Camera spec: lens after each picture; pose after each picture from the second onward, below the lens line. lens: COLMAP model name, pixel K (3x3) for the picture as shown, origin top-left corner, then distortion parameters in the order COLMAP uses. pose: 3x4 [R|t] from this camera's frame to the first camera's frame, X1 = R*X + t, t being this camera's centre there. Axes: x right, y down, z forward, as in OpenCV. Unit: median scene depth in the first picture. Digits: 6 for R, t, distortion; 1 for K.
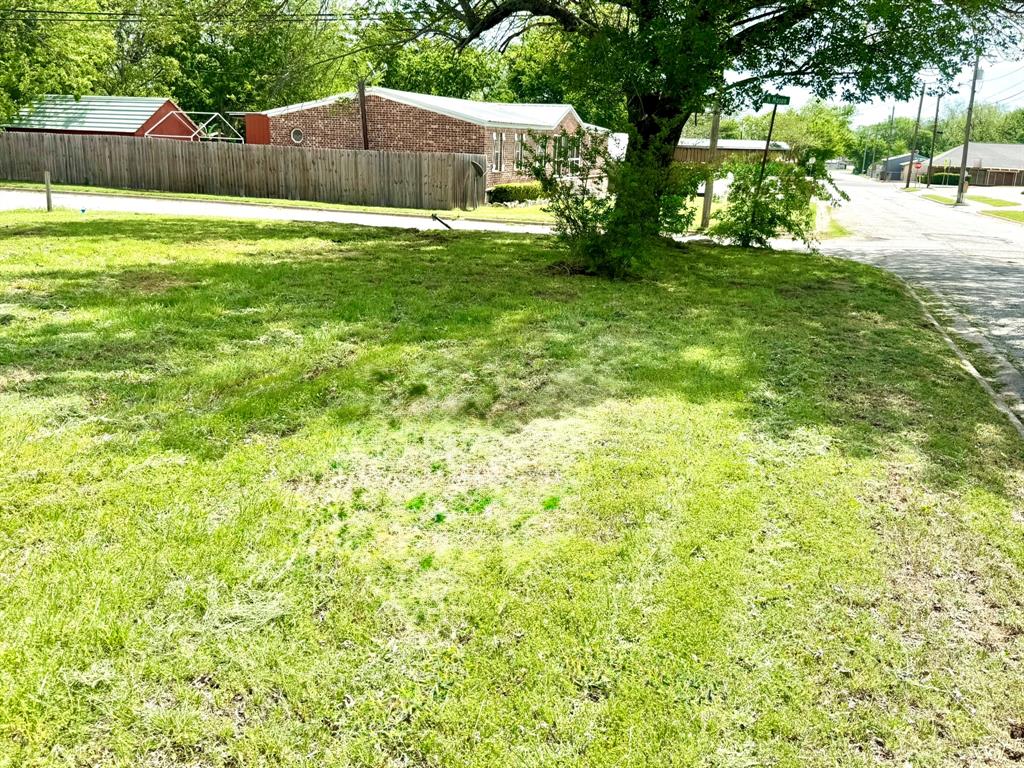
lens RADIAL K [[922.9, 0, 510.9], [0, 922.9, 399.8], [0, 0, 1]] dist [0.114485, -0.210518]
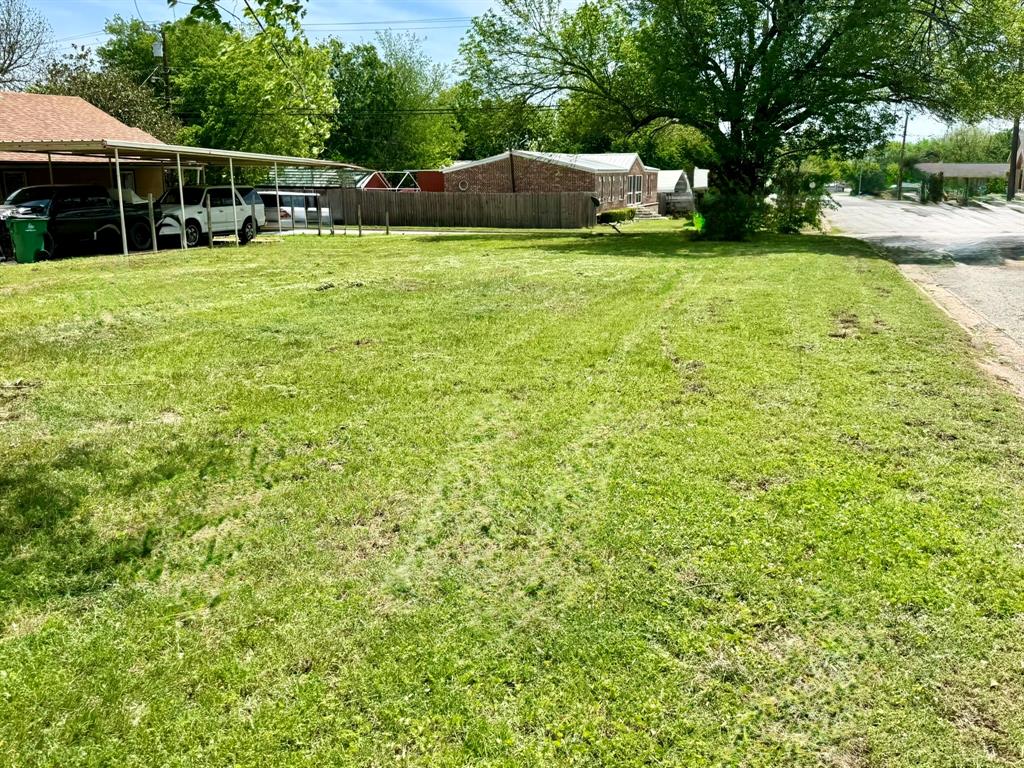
lens RADIAL K [[922.9, 0, 510.9], [0, 922.9, 399.8], [0, 0, 1]] dist [0.114485, -0.210518]
pose [[0.999163, -0.039956, -0.008823, -0.172000], [0.039601, 0.998521, -0.037256, 0.124511], [0.010298, 0.036876, 0.999267, -0.498025]]
